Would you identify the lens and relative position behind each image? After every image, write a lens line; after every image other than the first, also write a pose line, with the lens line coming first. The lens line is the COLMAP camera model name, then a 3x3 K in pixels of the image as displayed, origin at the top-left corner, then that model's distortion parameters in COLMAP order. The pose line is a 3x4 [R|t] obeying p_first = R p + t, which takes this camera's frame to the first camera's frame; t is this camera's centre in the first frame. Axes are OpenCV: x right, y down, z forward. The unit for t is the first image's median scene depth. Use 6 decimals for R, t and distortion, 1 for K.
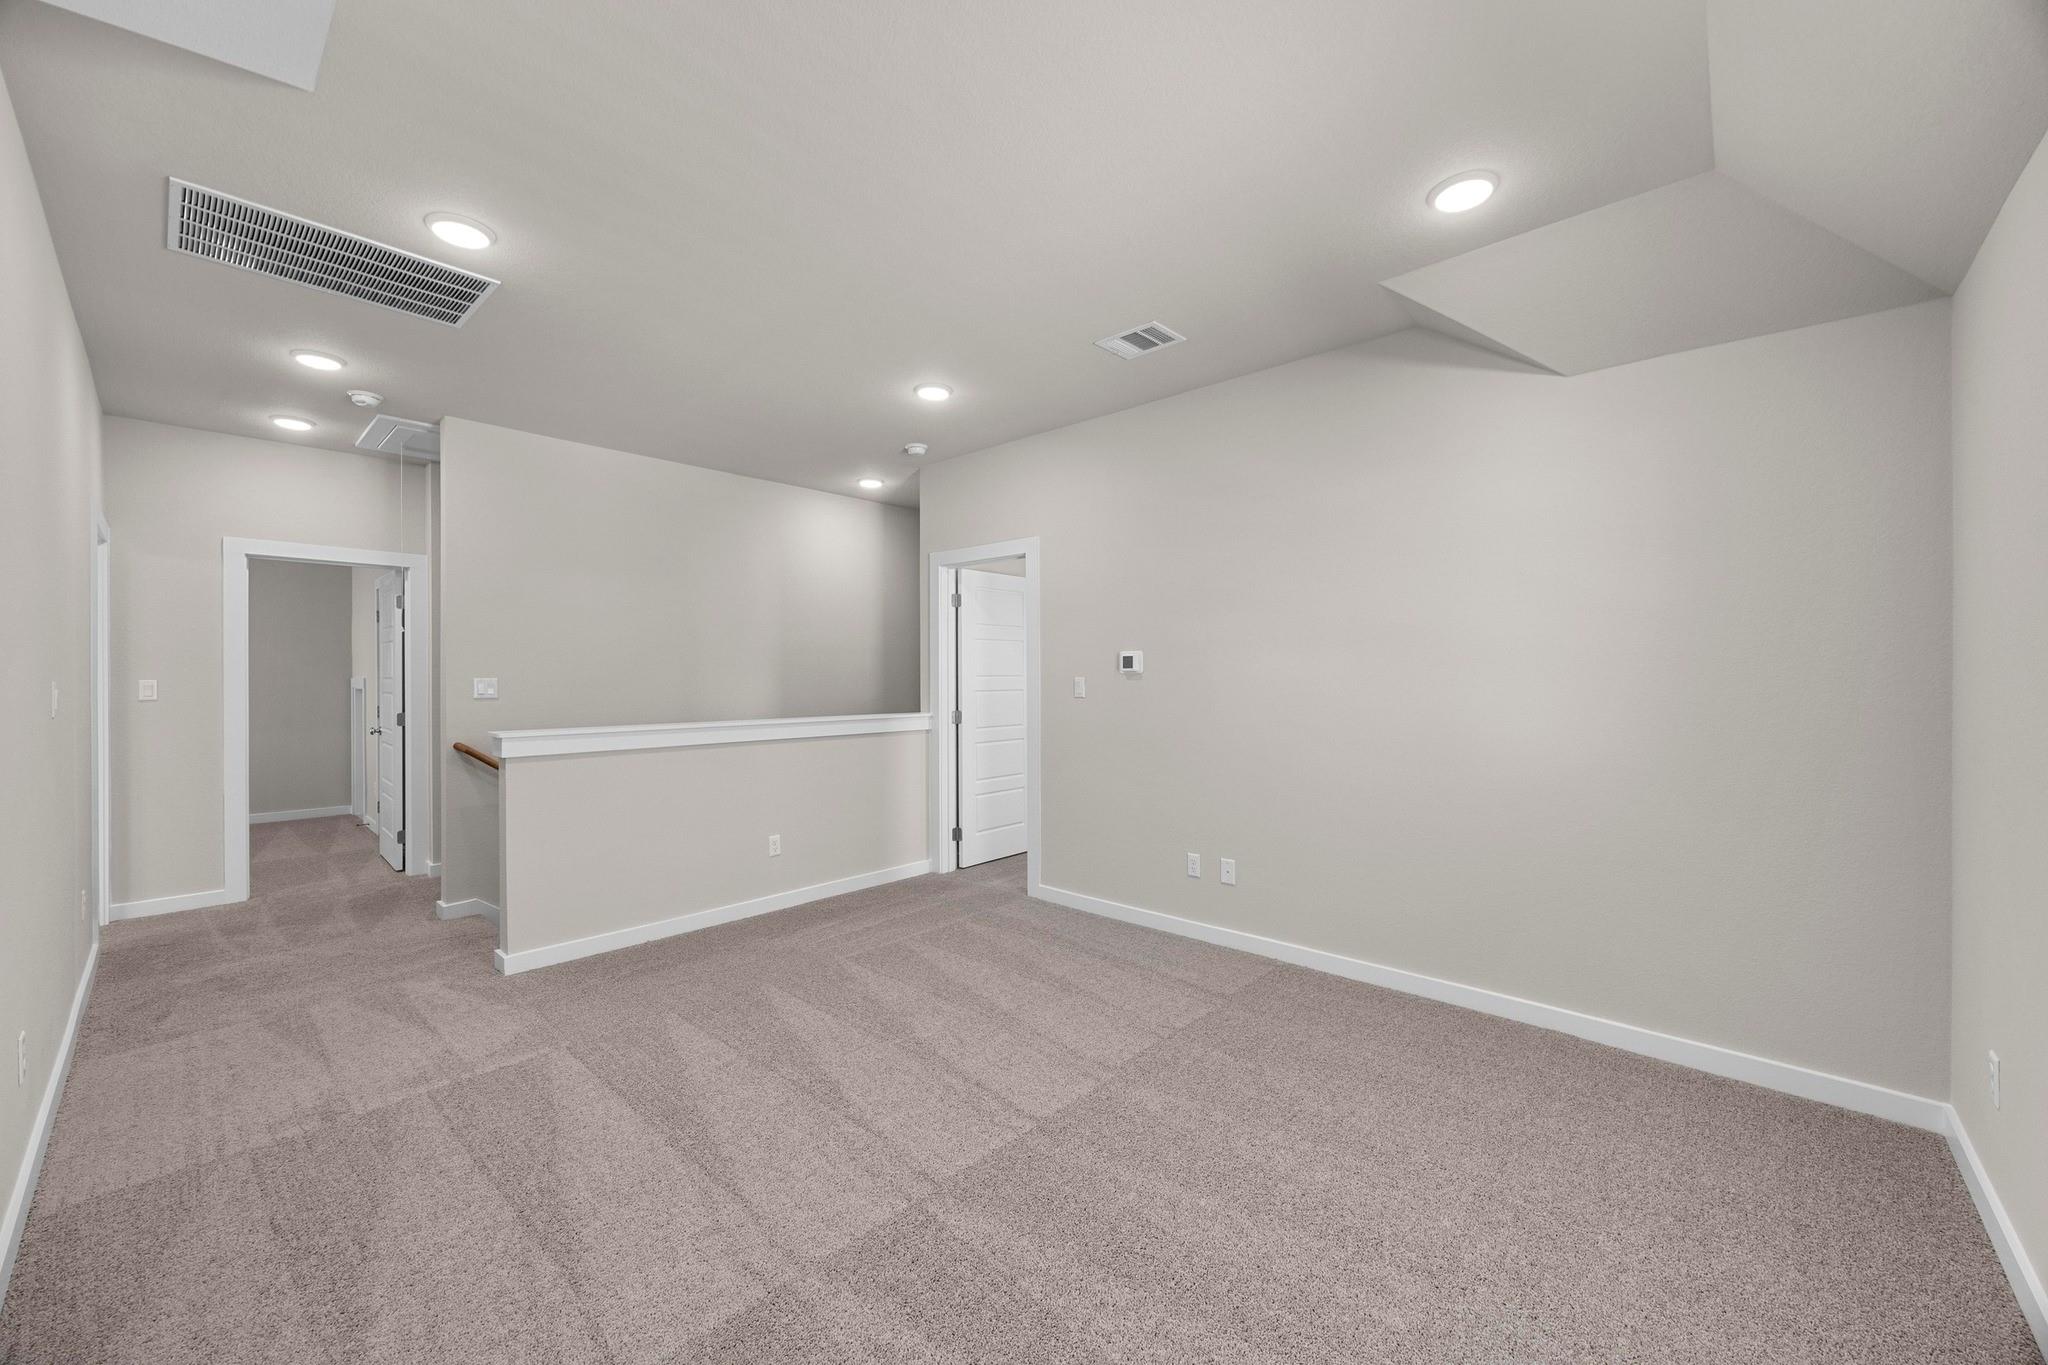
lens RADIAL K [[777.3, 0, 1020.9], [0, 777.3, 678.4], [0, 0, 1]] dist [-0.005945, 0.000244]
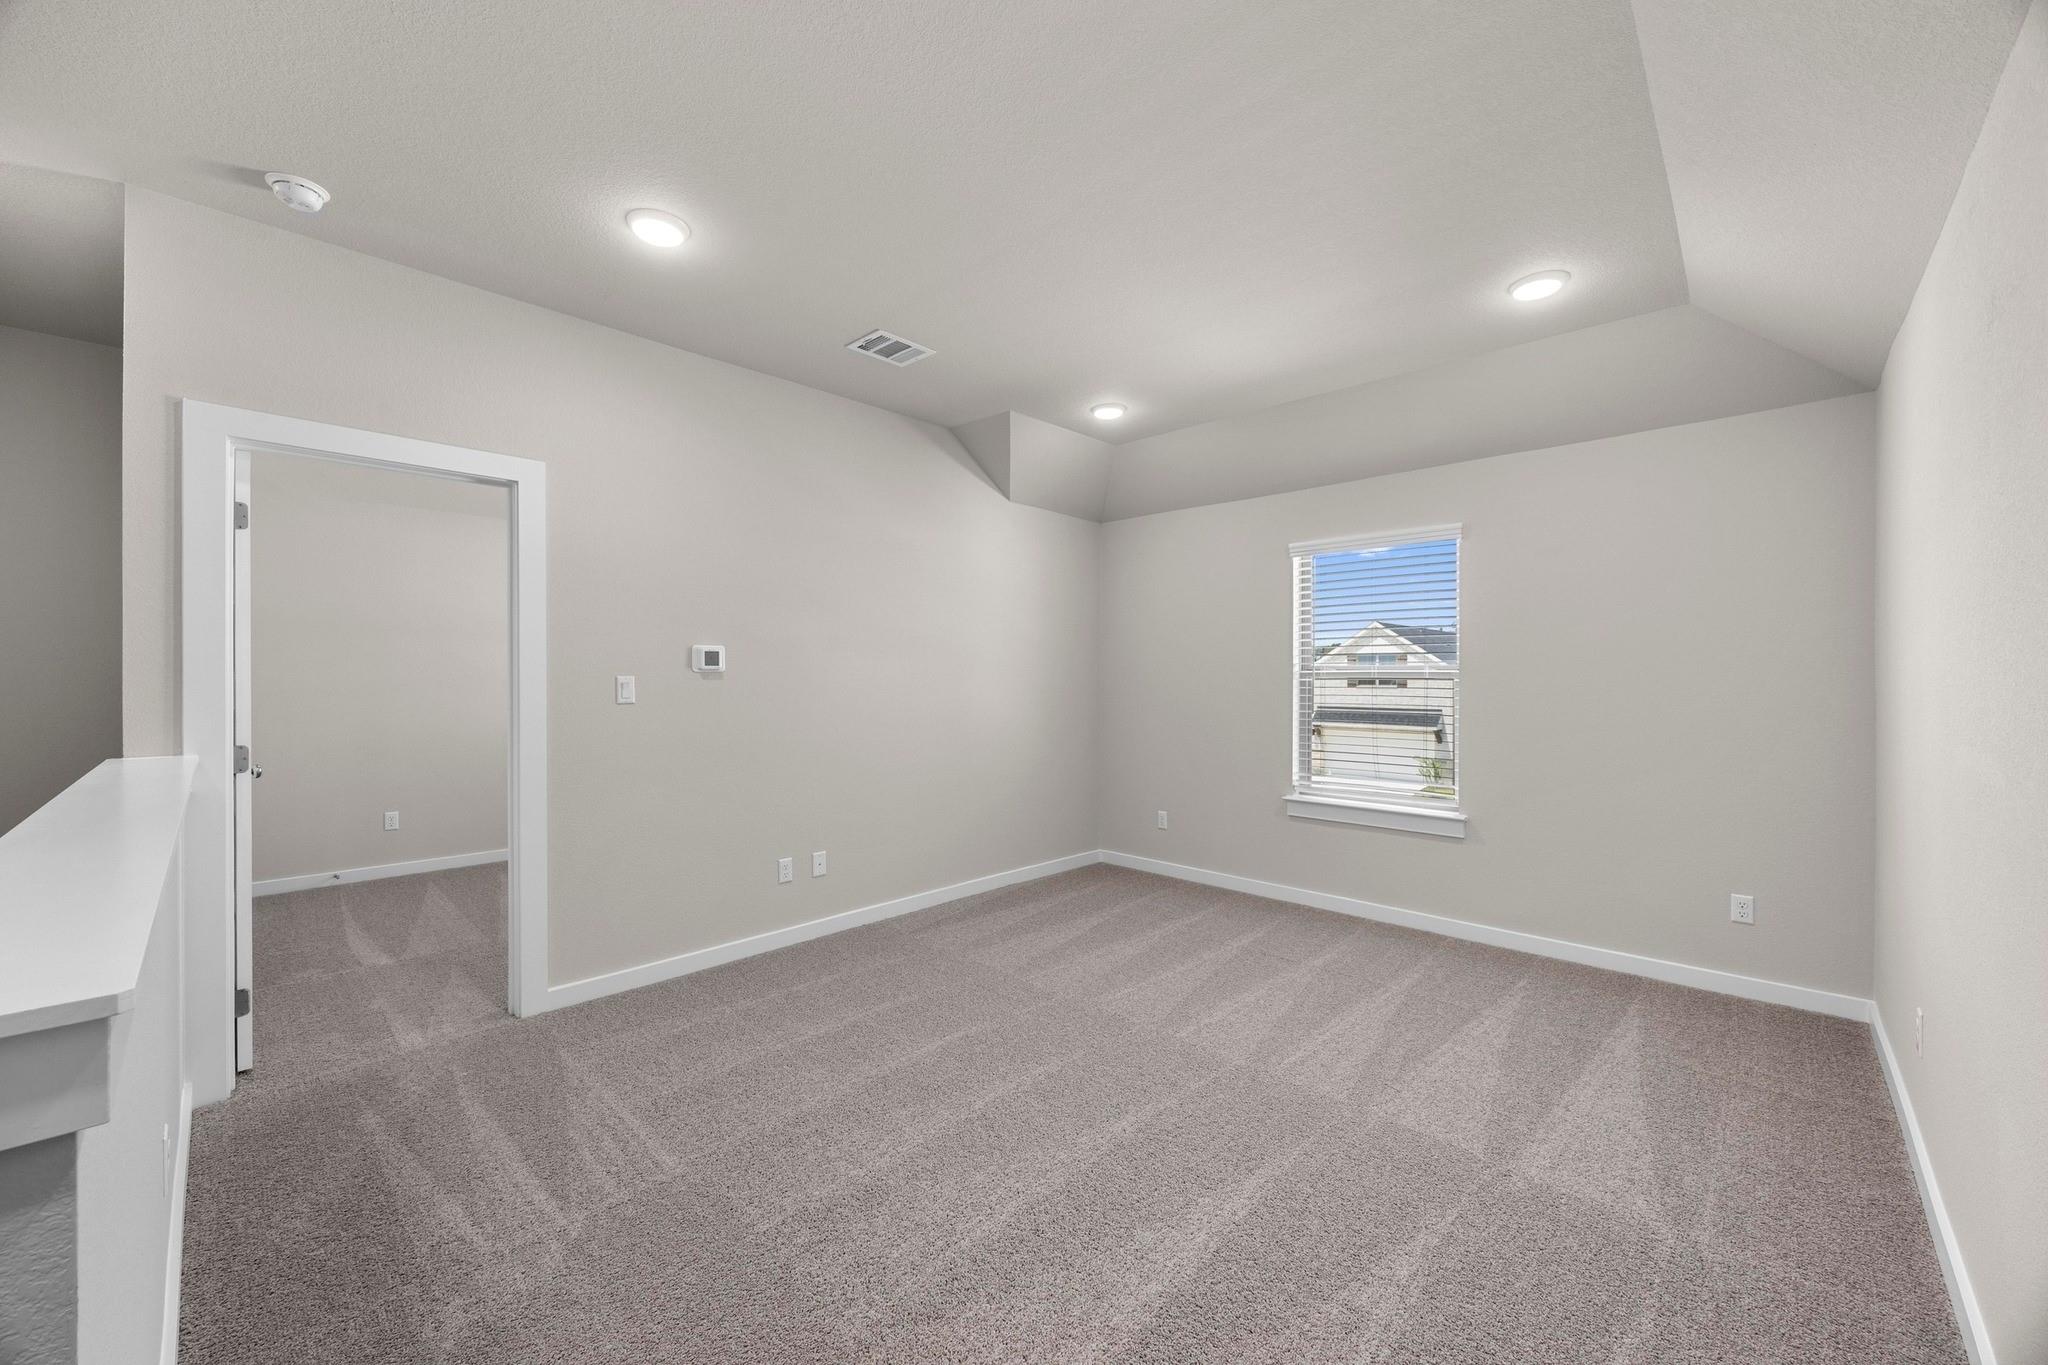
lens RADIAL K [[777.3, 0, 1020.9], [0, 777.3, 678.4], [0, 0, 1]] dist [-0.005945, 0.000244]
pose [[0.020694, -0.003411, 0.999780, -0.741884], [-0.001323, 0.999993, 0.003440, -0.003136], [-0.999785, -0.001394, 0.020689, 0.688489]]
